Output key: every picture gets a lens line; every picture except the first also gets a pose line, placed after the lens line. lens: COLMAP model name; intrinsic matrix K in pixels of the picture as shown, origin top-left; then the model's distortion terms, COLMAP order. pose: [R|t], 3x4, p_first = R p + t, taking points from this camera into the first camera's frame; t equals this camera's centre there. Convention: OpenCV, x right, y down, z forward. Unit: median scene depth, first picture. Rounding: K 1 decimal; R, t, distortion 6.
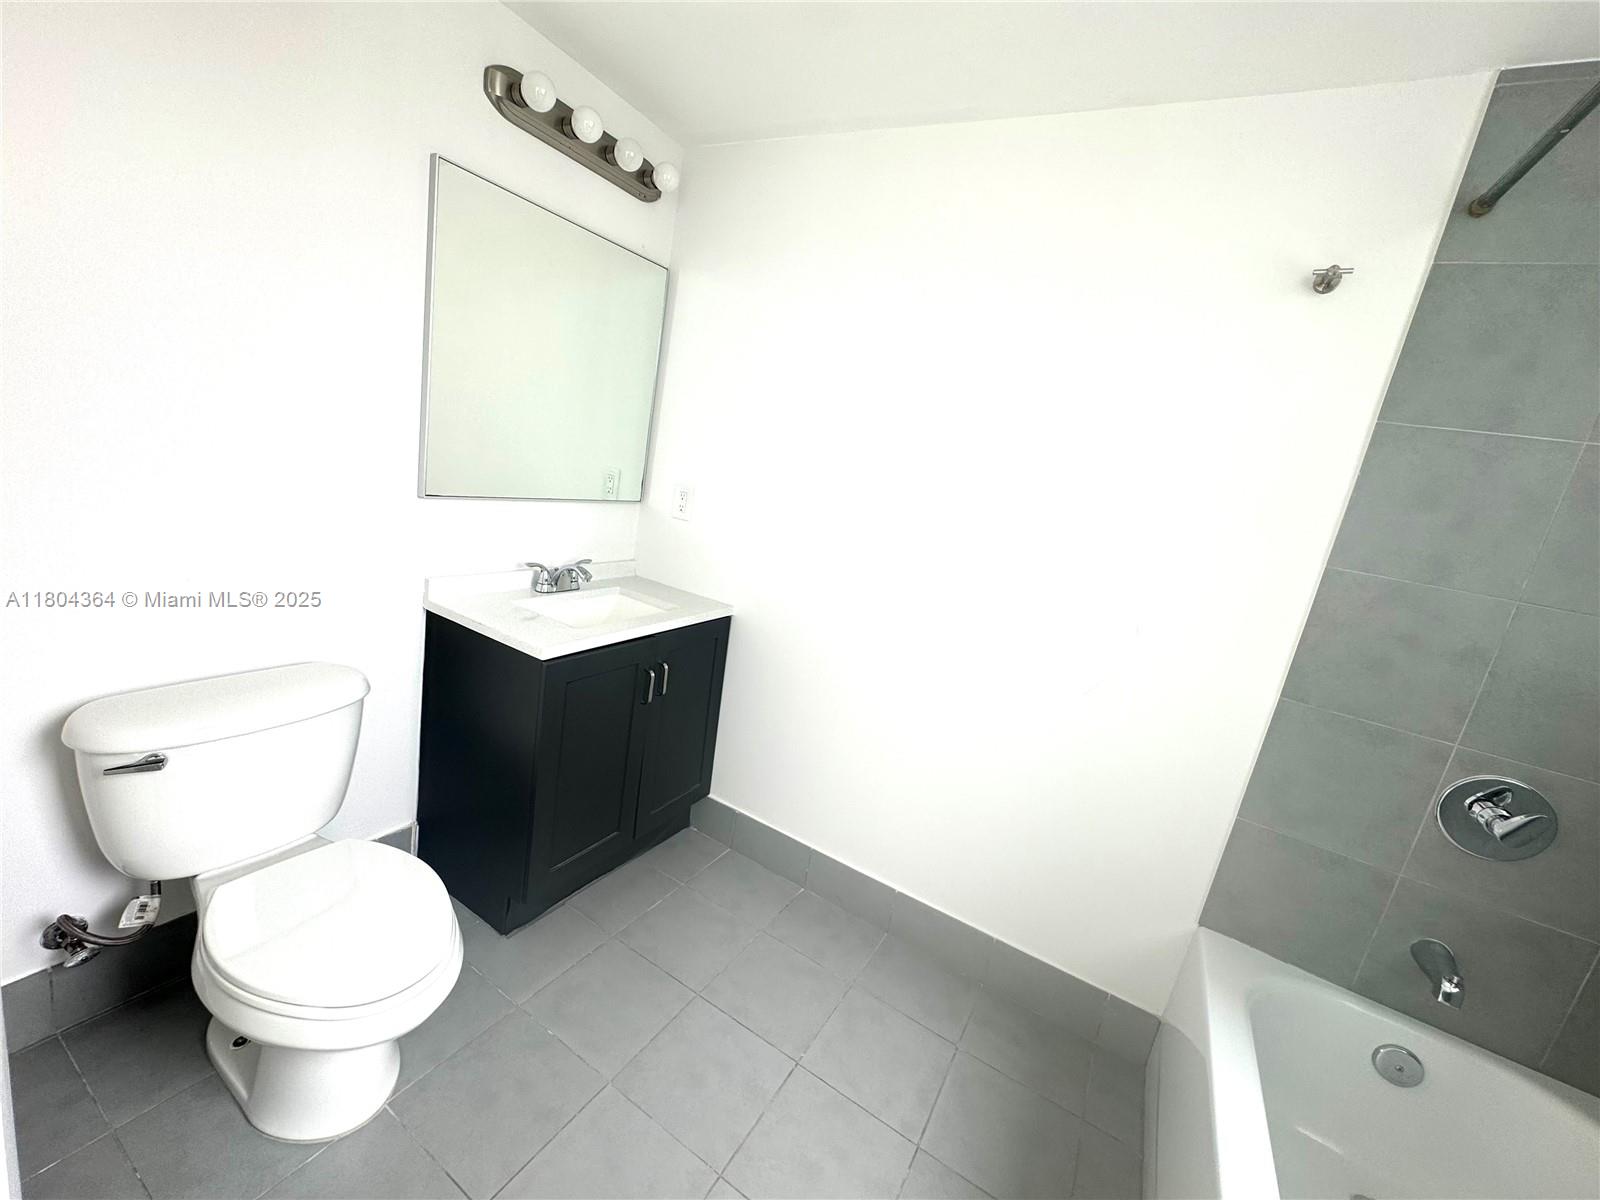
lens RADIAL K [[636.9, 0, 797.7], [0, 636.9, 593.9], [0, 0, 1]] dist [-0.001010, -0.000322]
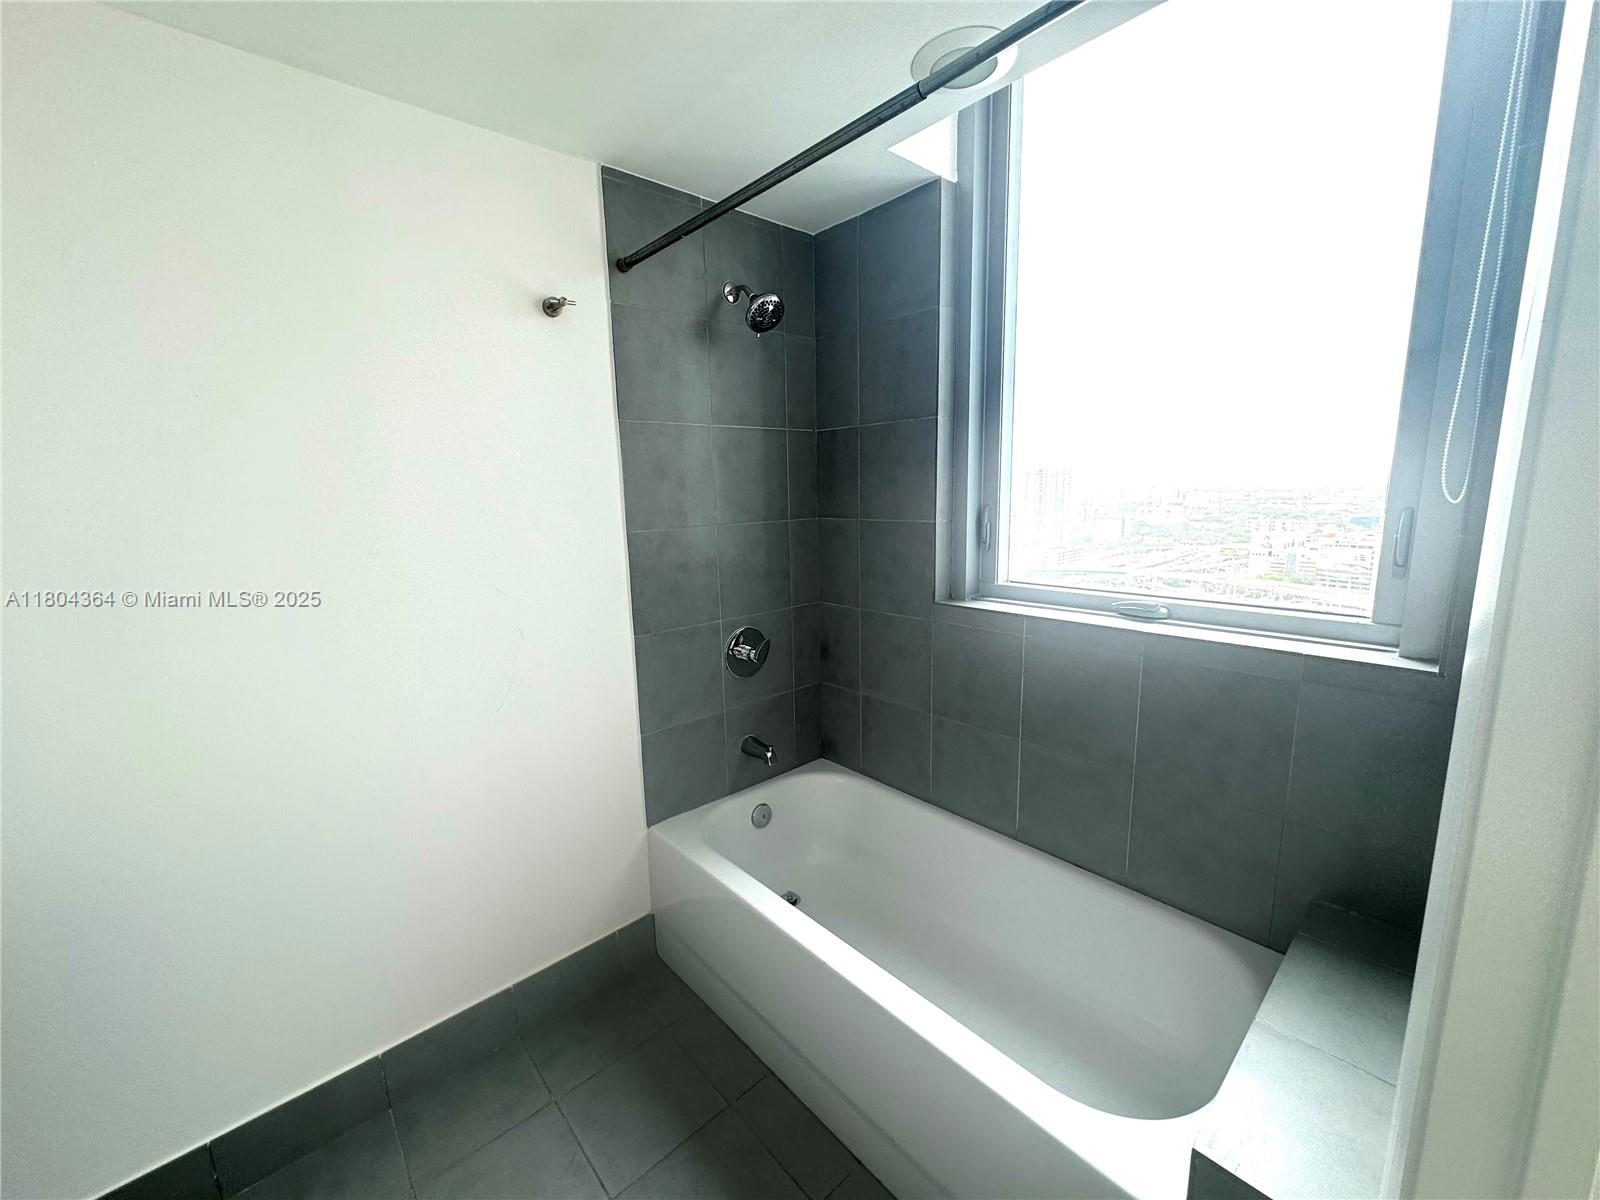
lens RADIAL K [[636.9, 0, 798.8], [0, 636.9, 604.3], [0, 0, 1]] dist [-0.001010, -0.000322]
pose [[0.297119, -0.340845, 0.891933, -0.289372], [0.282127, 0.923749, 0.259021, -0.147432], [-0.912209, 0.174679, 0.370625, 0.216786]]
